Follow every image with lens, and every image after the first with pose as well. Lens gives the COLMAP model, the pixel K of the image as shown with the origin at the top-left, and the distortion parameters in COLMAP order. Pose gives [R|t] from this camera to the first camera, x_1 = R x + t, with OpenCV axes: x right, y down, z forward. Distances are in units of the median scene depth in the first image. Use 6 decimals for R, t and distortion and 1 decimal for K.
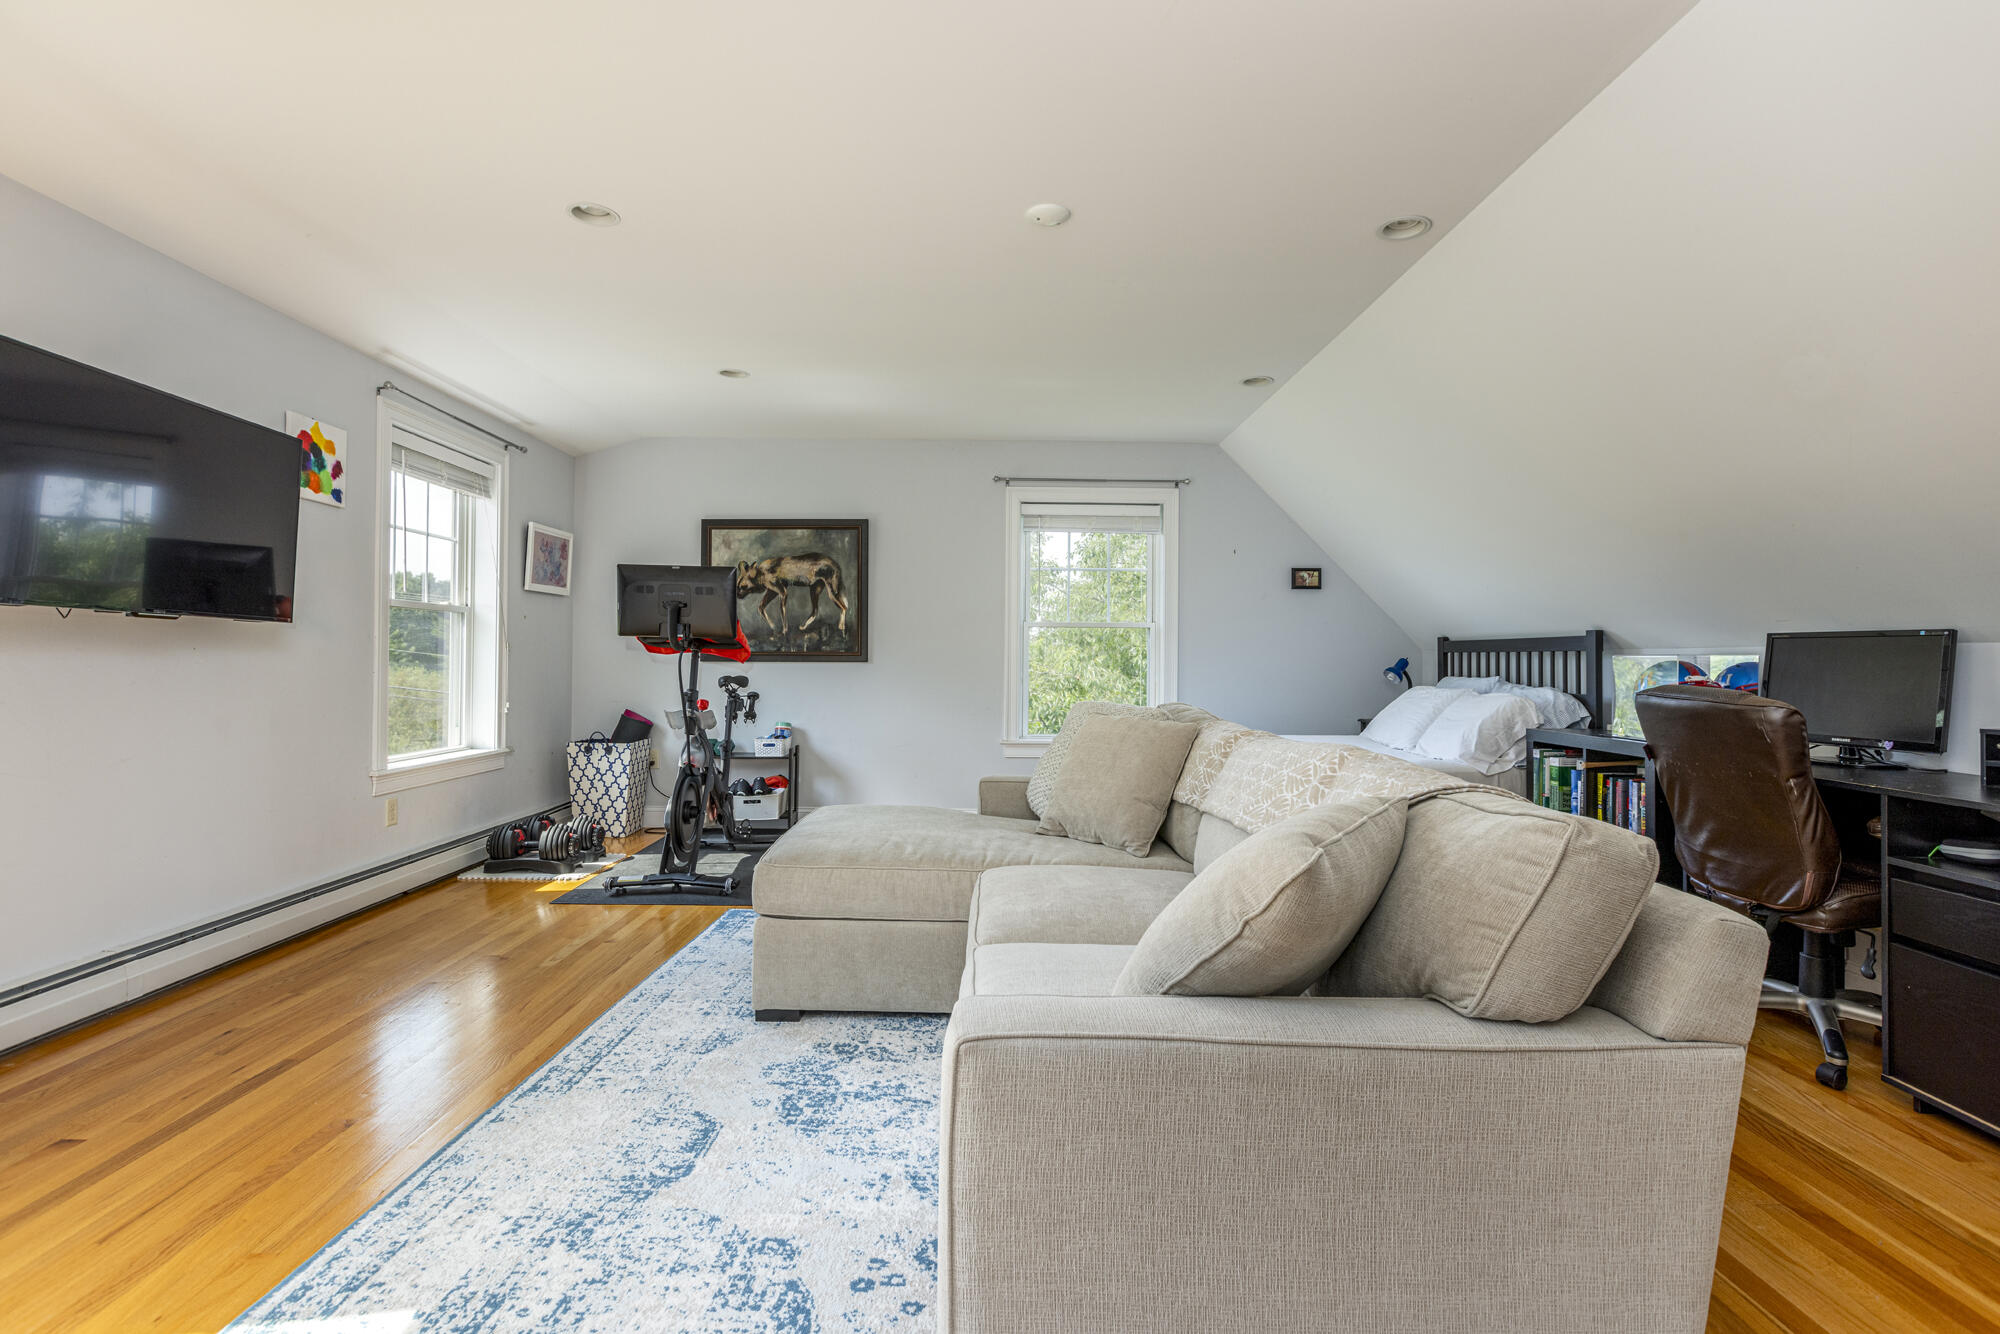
lens RADIAL K [[971.8, 0, 1000.0], [0, 971.8, 667.0], [0, 0, 1]] dist [-0.000989, 0.000345]
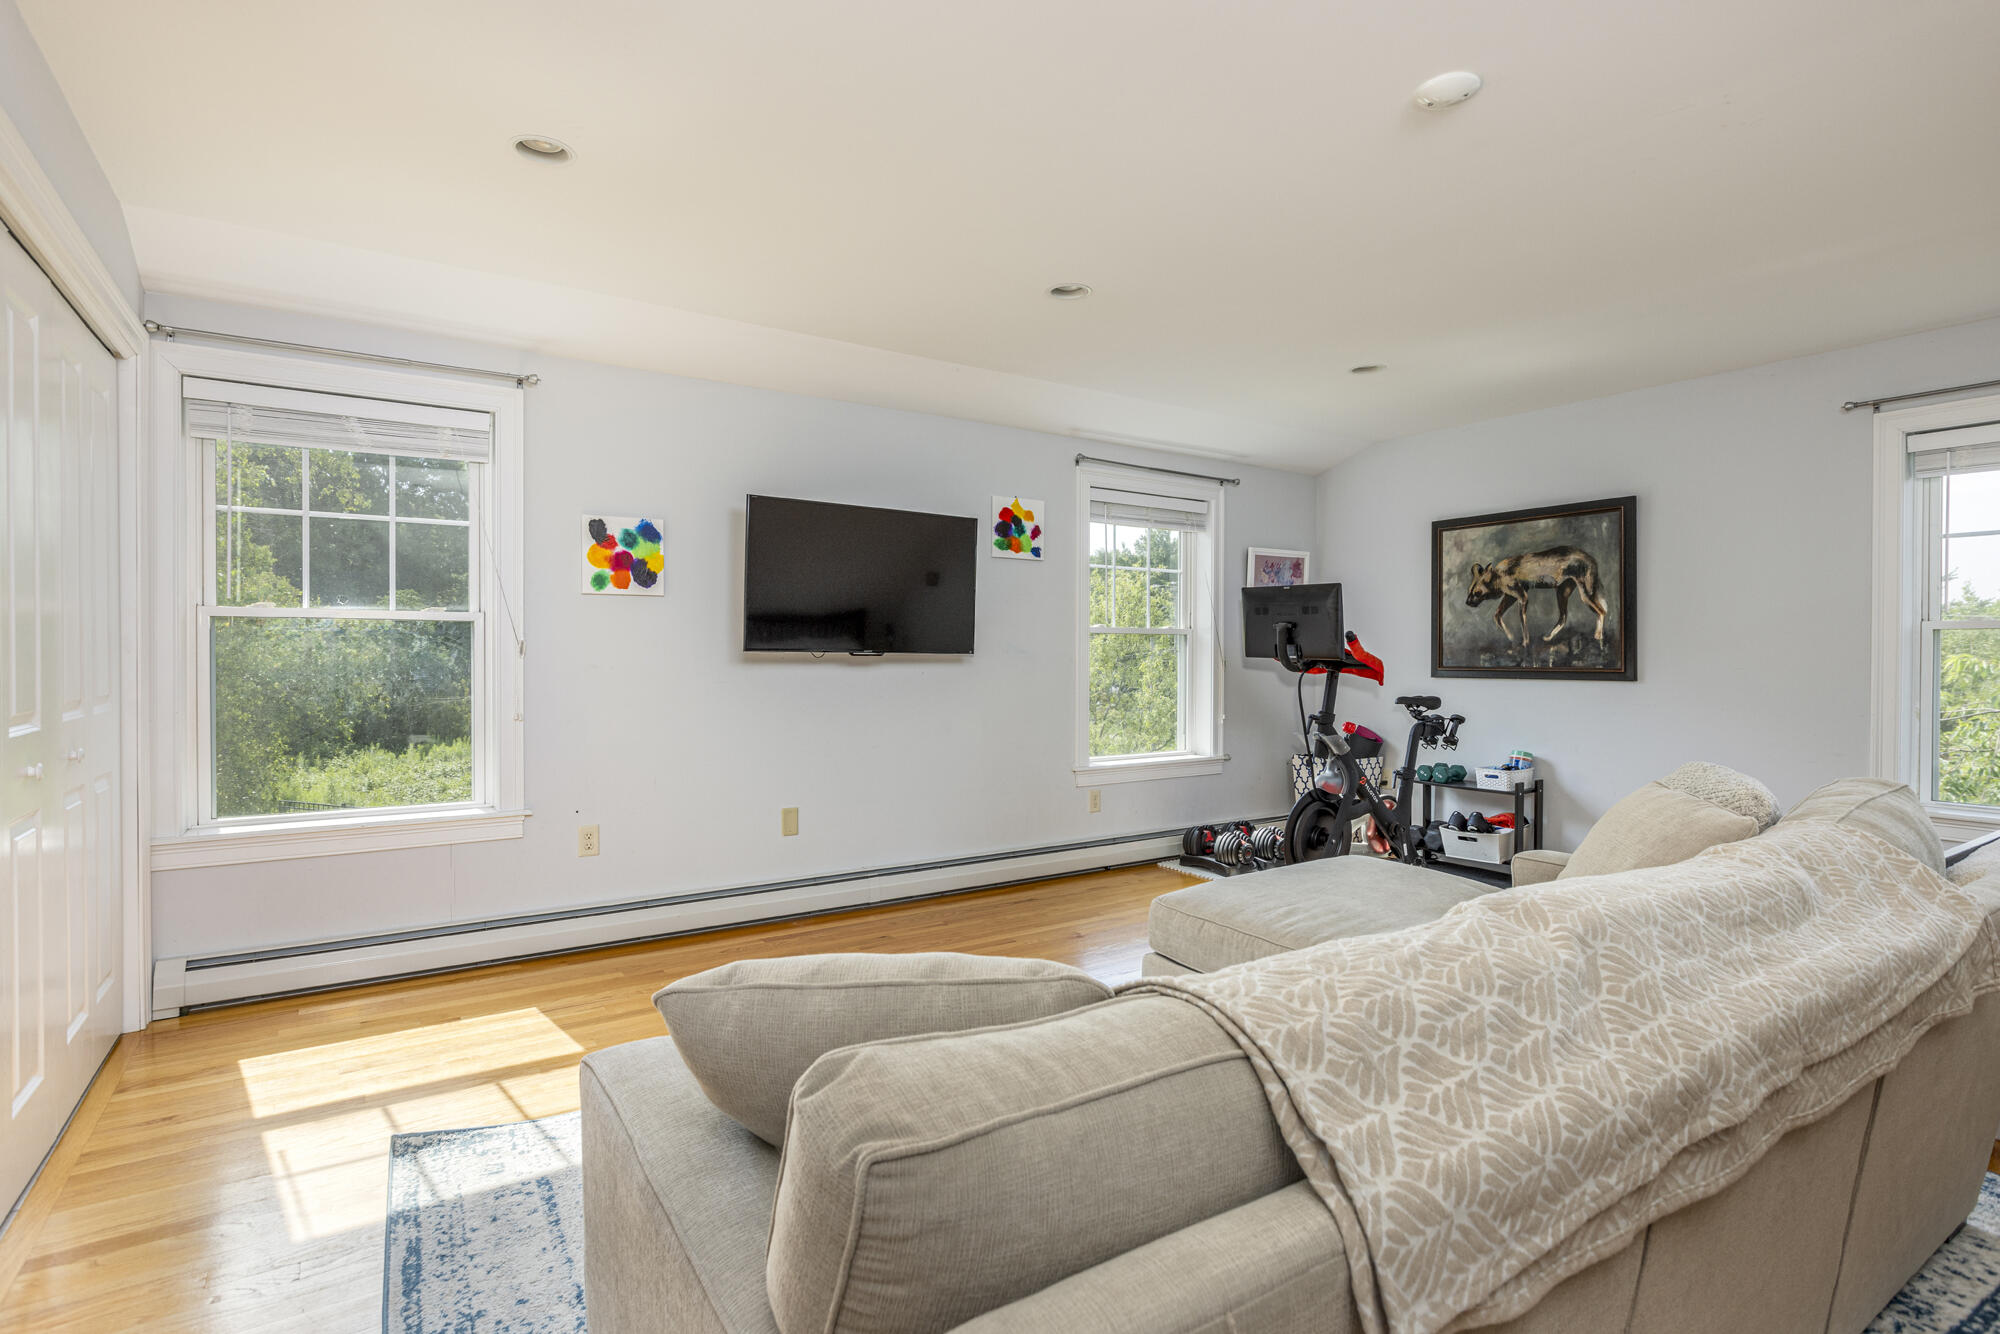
lens RADIAL K [[971.8, 0, 1000.0], [0, 971.8, 667.0], [0, 0, 1]] dist [-0.000989, 0.000345]
pose [[0.538352, 0.006570, -0.842694, 0.243570], [-0.003762, 0.999978, 0.005393, -0.018960], [0.842711, 0.000267, 0.538365, 0.164961]]
